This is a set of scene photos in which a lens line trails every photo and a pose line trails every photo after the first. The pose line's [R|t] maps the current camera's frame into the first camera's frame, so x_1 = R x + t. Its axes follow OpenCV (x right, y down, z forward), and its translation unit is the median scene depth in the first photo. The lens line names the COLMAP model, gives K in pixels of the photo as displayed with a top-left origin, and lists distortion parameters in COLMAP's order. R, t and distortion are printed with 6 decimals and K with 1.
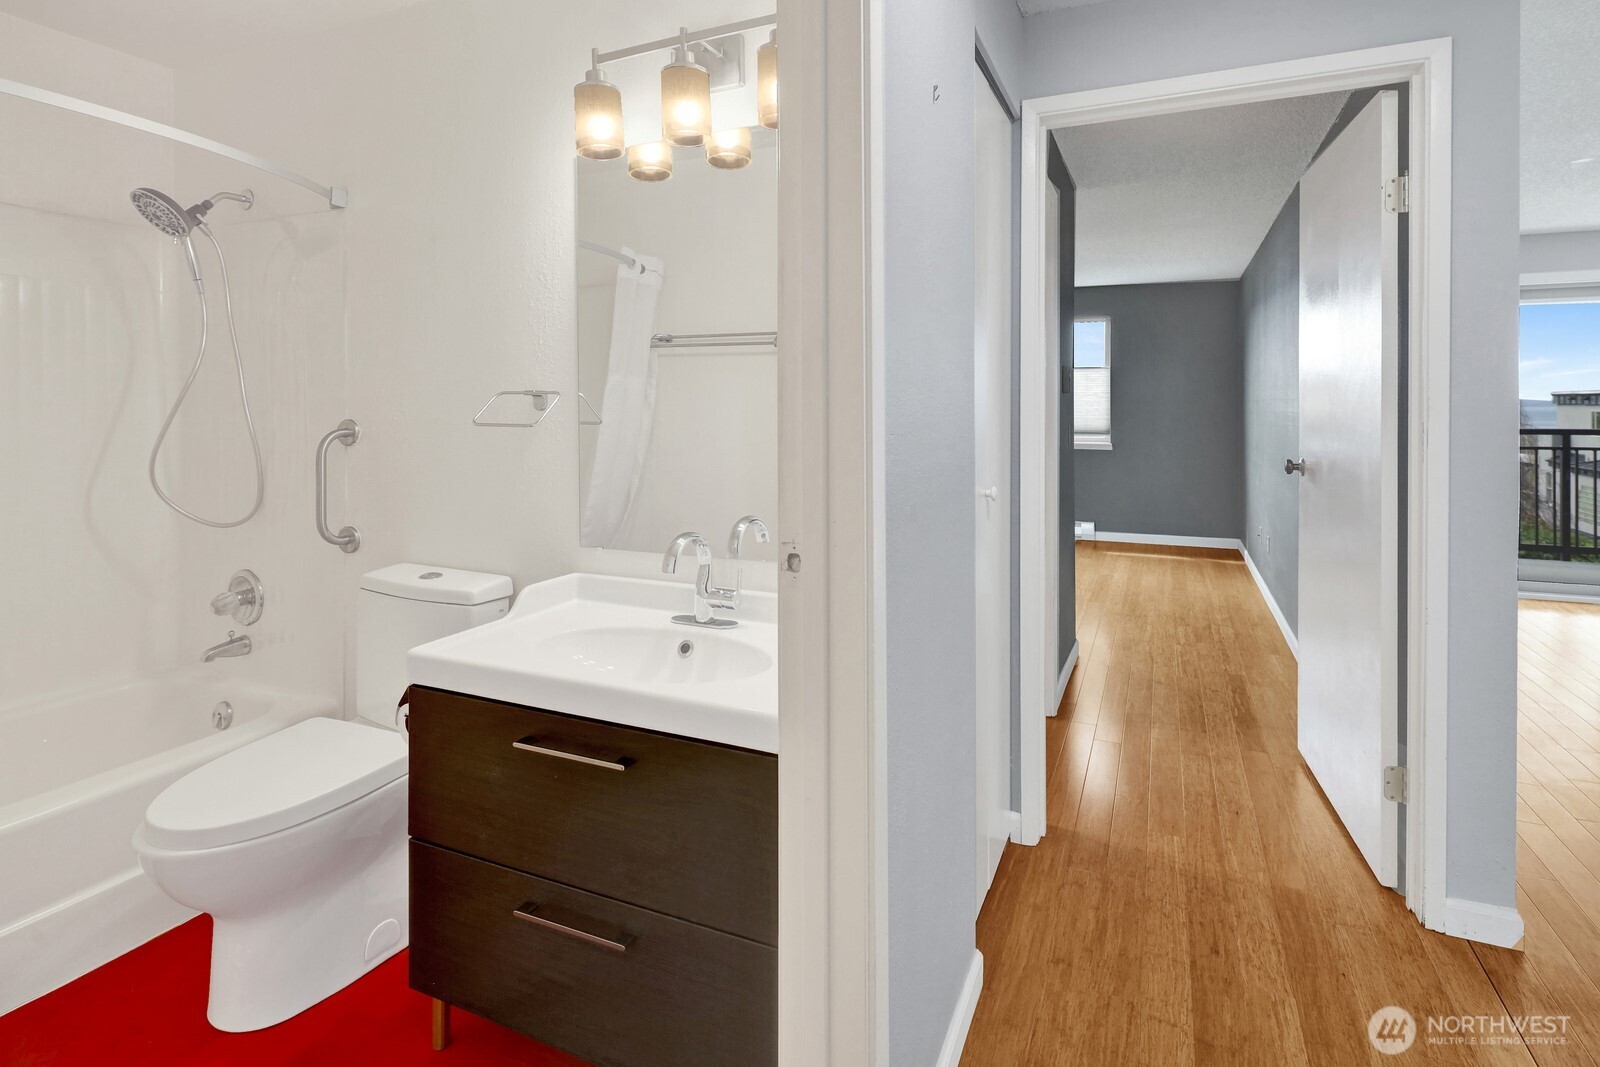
lens RADIAL K [[747.4, 0, 802.2], [0, 747.4, 417.5], [0, 0, 1]] dist [0.009044, -0.001483]
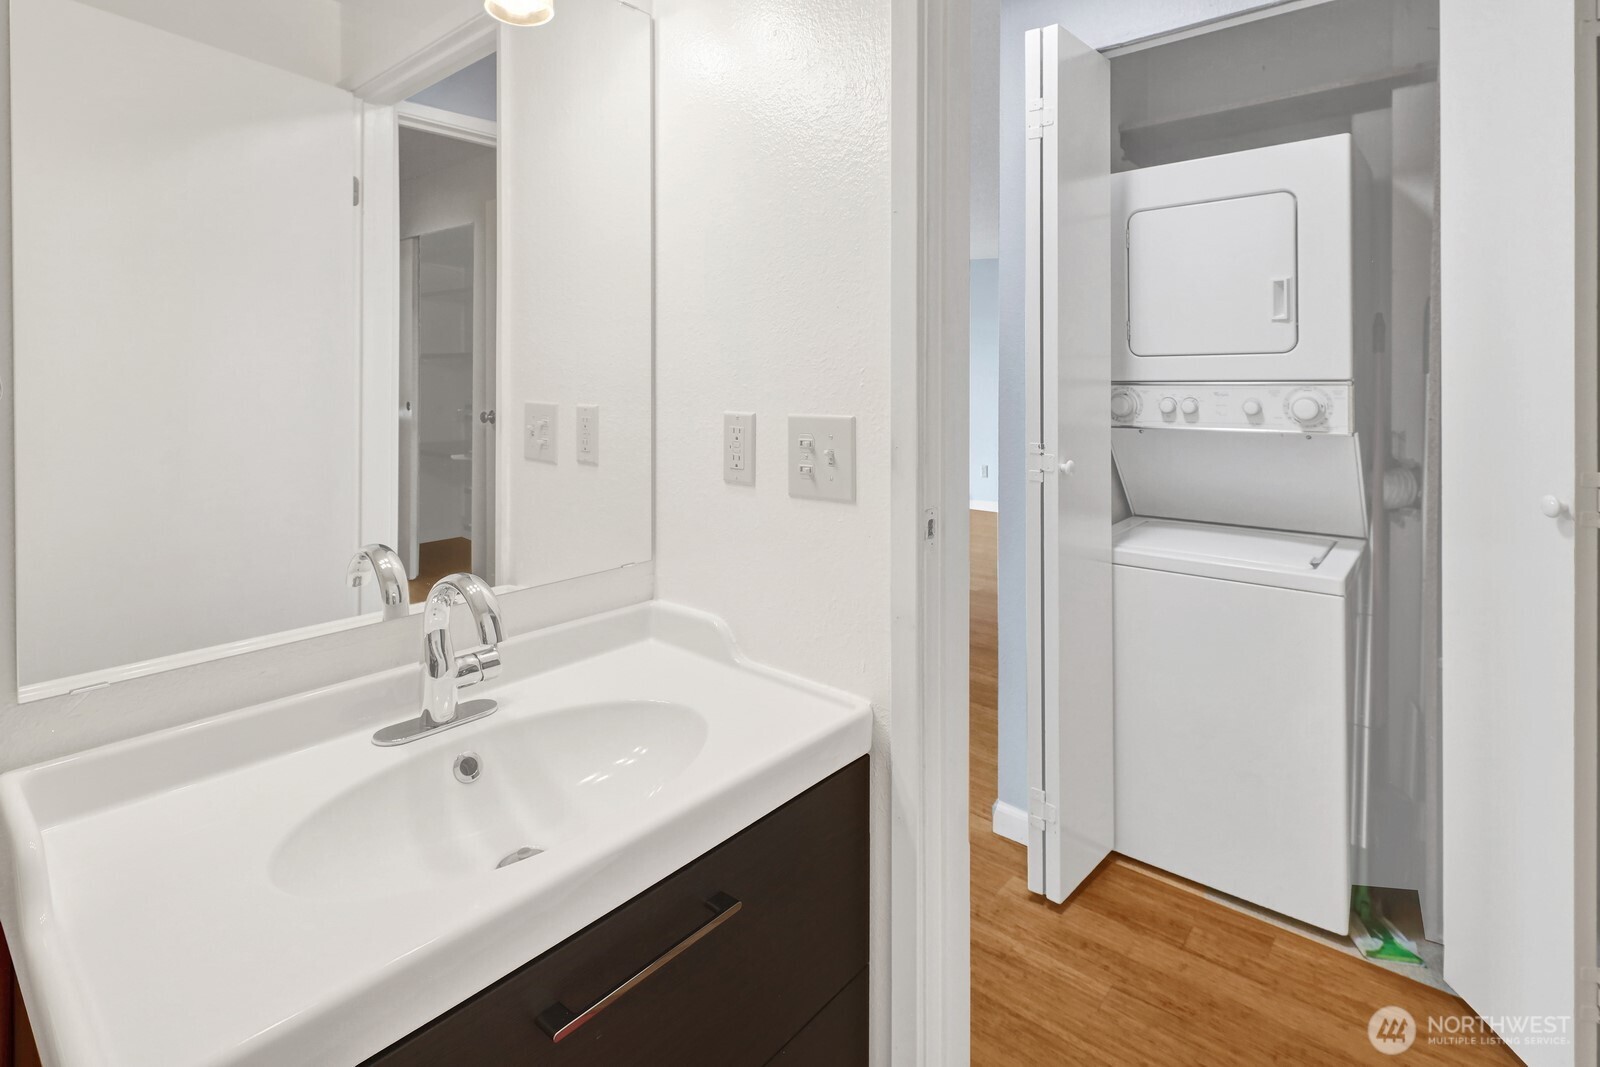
lens RADIAL K [[772.8, 0, 763.2], [0, 772.8, 478.6], [0, 0, 1]] dist [0.003394, -0.000286]
pose [[0.284423, -0.114825, 0.951798, -0.515939], [0.004892, 0.992962, 0.118329, 0.006692], [-0.958686, -0.028999, 0.282983, 0.477779]]
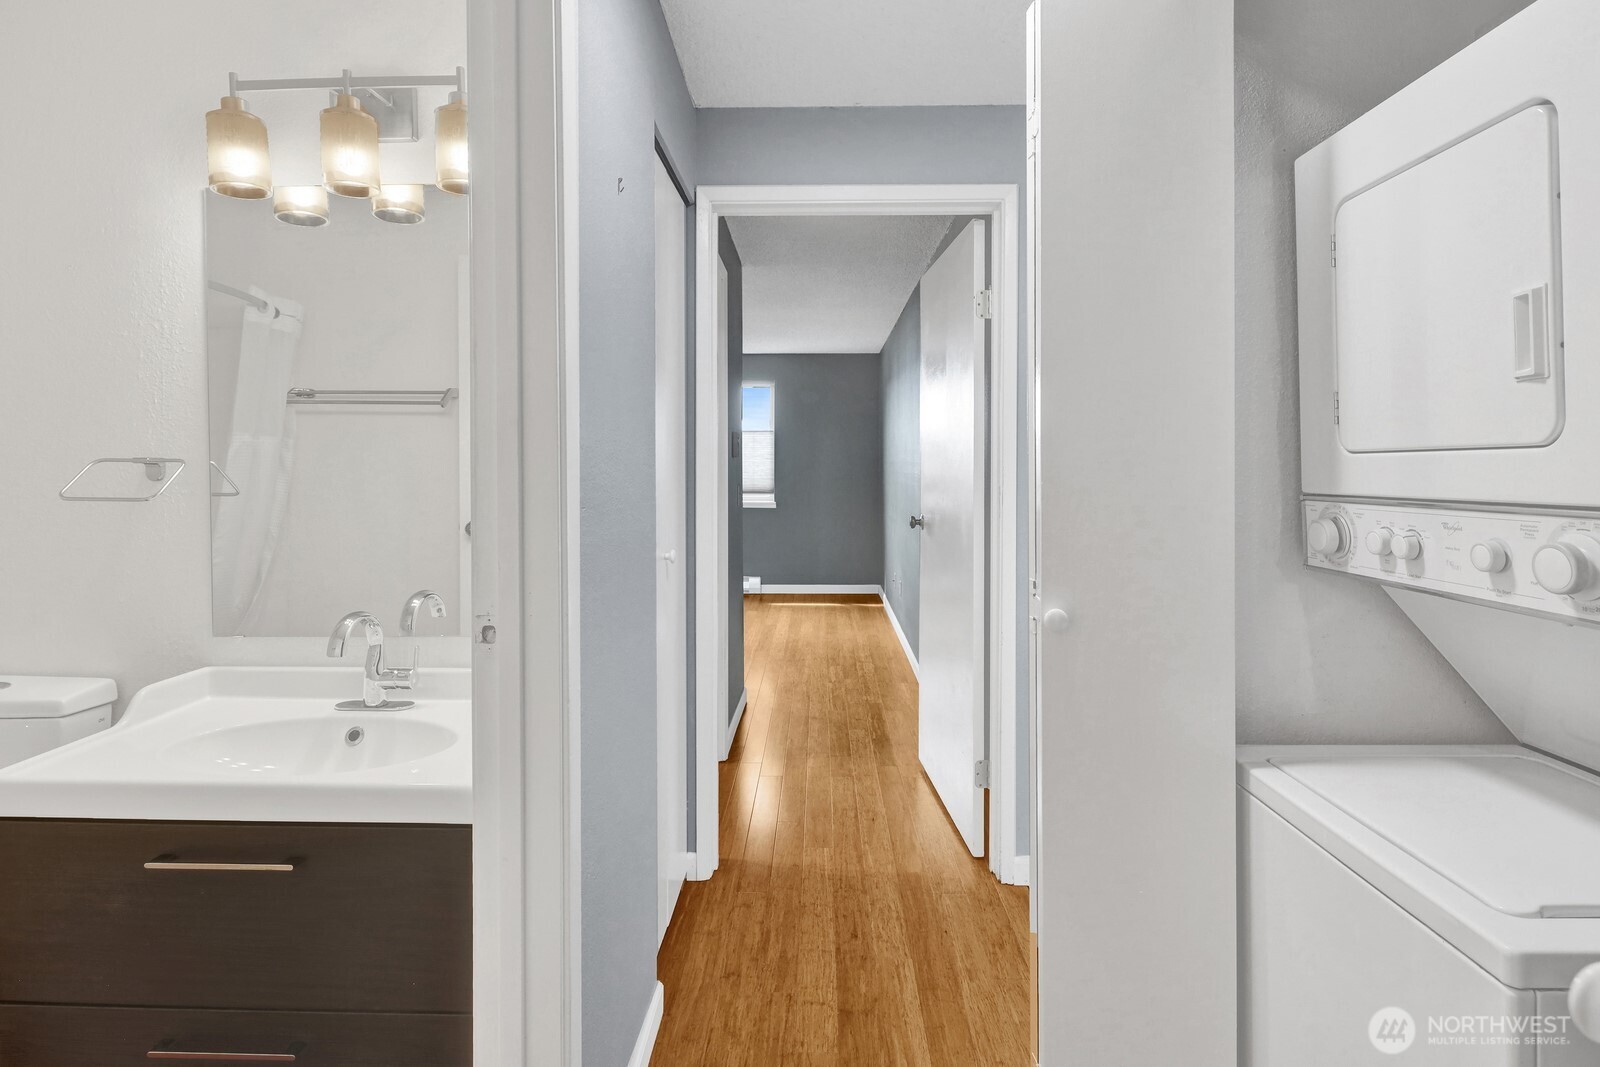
lens RADIAL K [[772.8, 0, 763.2], [0, 772.8, 478.6], [0, 0, 1]] dist [0.003394, -0.000286]
pose [[0.930210, -0.003288, 0.367012, -0.026017], [0.001682, 0.999988, 0.004696, -0.013587], [-0.367023, -0.003751, 0.930204, -0.069065]]
